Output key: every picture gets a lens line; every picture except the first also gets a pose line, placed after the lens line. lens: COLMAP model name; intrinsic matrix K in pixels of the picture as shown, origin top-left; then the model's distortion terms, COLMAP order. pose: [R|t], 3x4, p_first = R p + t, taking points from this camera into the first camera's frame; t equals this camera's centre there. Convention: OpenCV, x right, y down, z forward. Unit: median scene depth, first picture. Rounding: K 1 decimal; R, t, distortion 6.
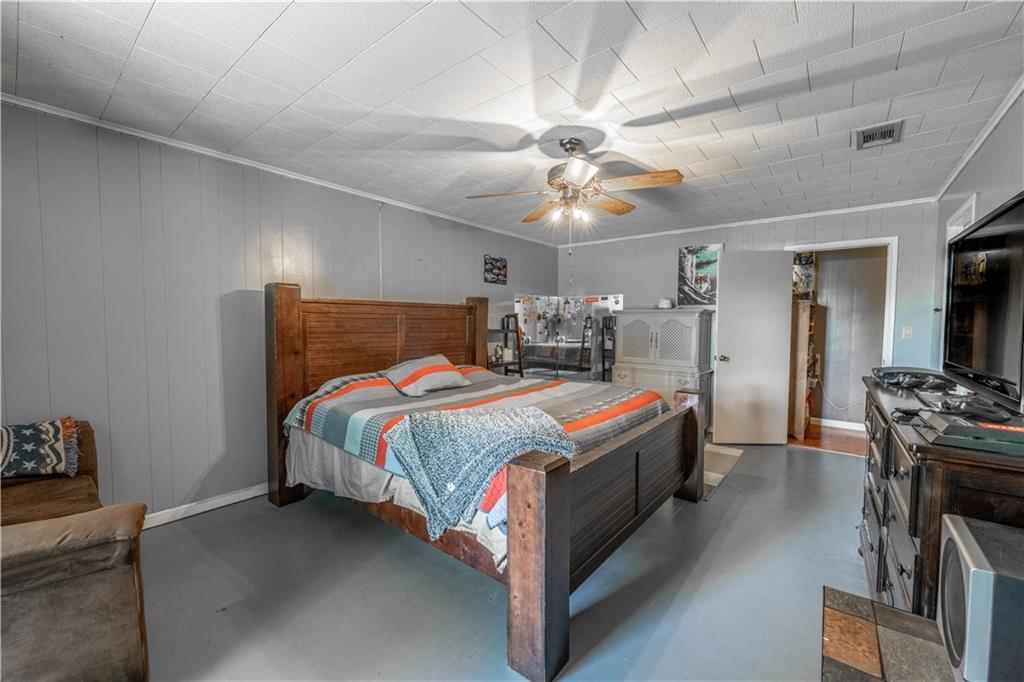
lens RADIAL K [[412.0, 0, 504.8], [0, 412.0, 339.2], [0, 0, 1]] dist [-0.003169, 0.000345]
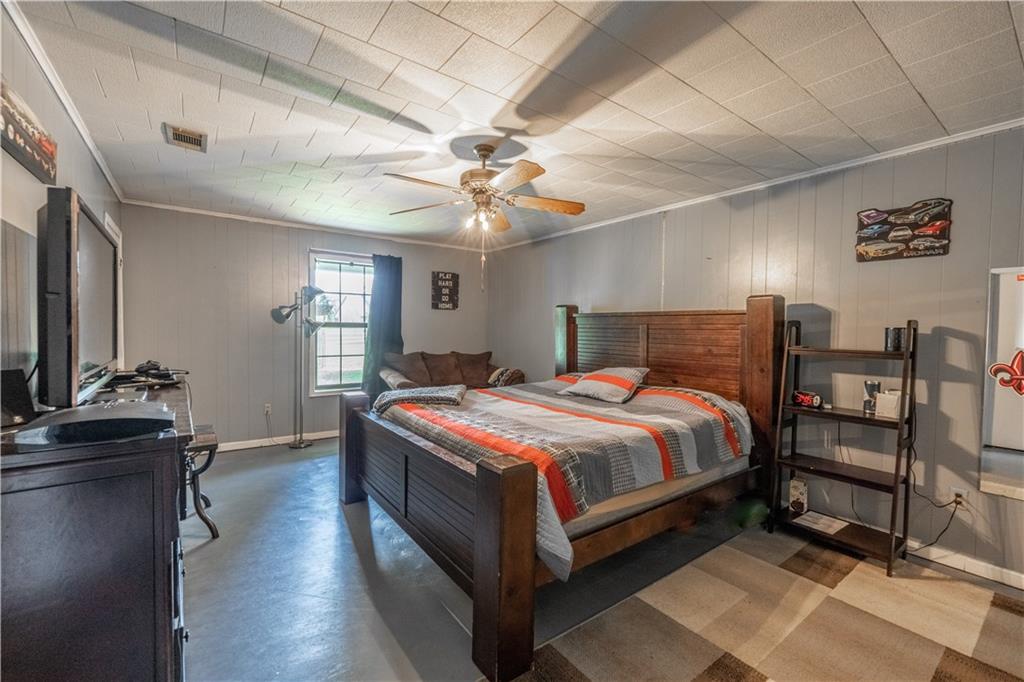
lens RADIAL K [[412.0, 0, 504.9], [0, 412.0, 341.5], [0, 0, 1]] dist [-0.003169, 0.000345]
pose [[-0.227656, 0.017641, -0.973582, 0.748447], [-0.061164, 0.997602, 0.032379, -0.029724], [0.971819, 0.066919, -0.226031, 0.862569]]
